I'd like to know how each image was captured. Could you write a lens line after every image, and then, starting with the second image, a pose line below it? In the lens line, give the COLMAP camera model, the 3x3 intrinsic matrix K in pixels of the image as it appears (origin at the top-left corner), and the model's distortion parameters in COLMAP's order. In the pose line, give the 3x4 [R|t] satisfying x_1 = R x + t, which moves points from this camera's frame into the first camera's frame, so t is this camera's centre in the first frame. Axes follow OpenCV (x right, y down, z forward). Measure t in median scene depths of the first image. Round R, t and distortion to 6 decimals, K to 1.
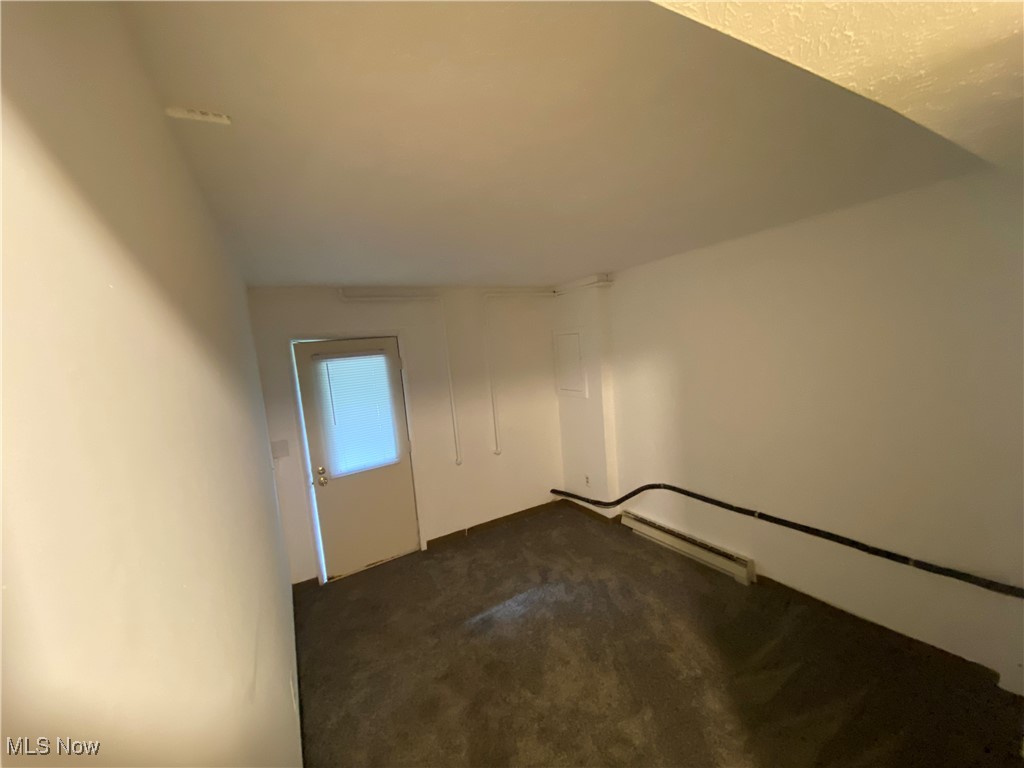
lens RADIAL K [[410.7, 0, 512.0], [0, 410.7, 384.0], [0, 0, 1]] dist [0.000278, 0.000001]
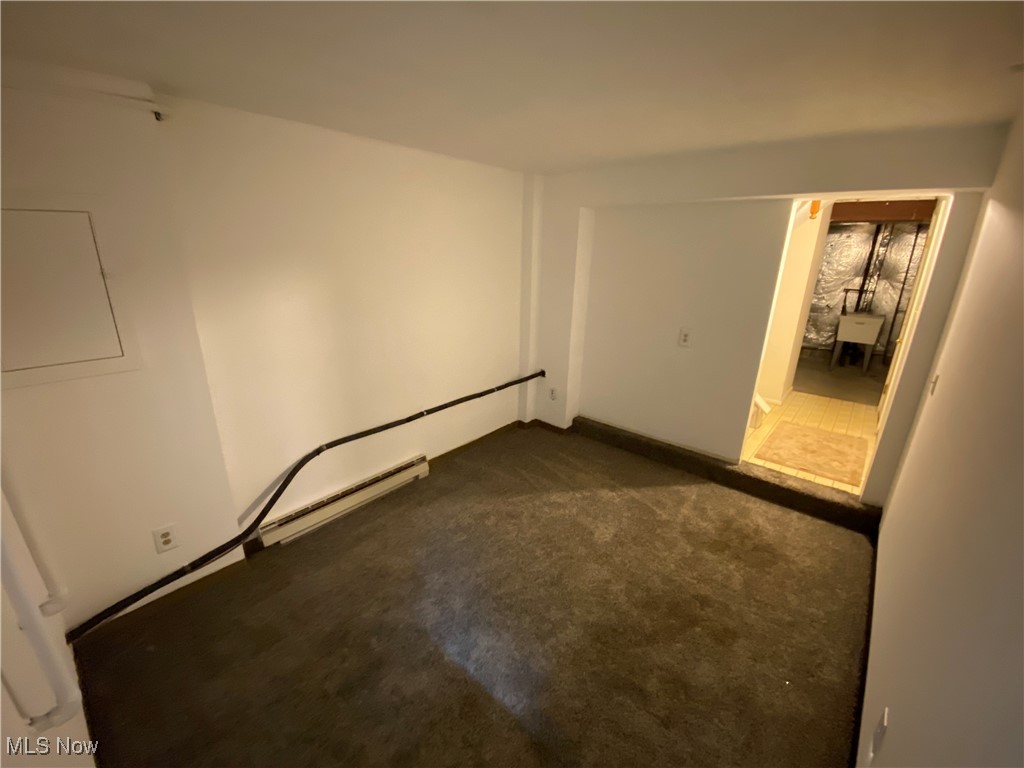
lens RADIAL K [[410.7, 0, 512.0], [0, 410.7, 384.0], [0, 0, 1]] dist [0.000278, 0.000001]
pose [[-0.345433, -0.206245, 0.915500, -0.514945], [0.096278, 0.962615, 0.253186, -0.031684], [-0.933492, 0.175601, -0.312662, 1.066788]]
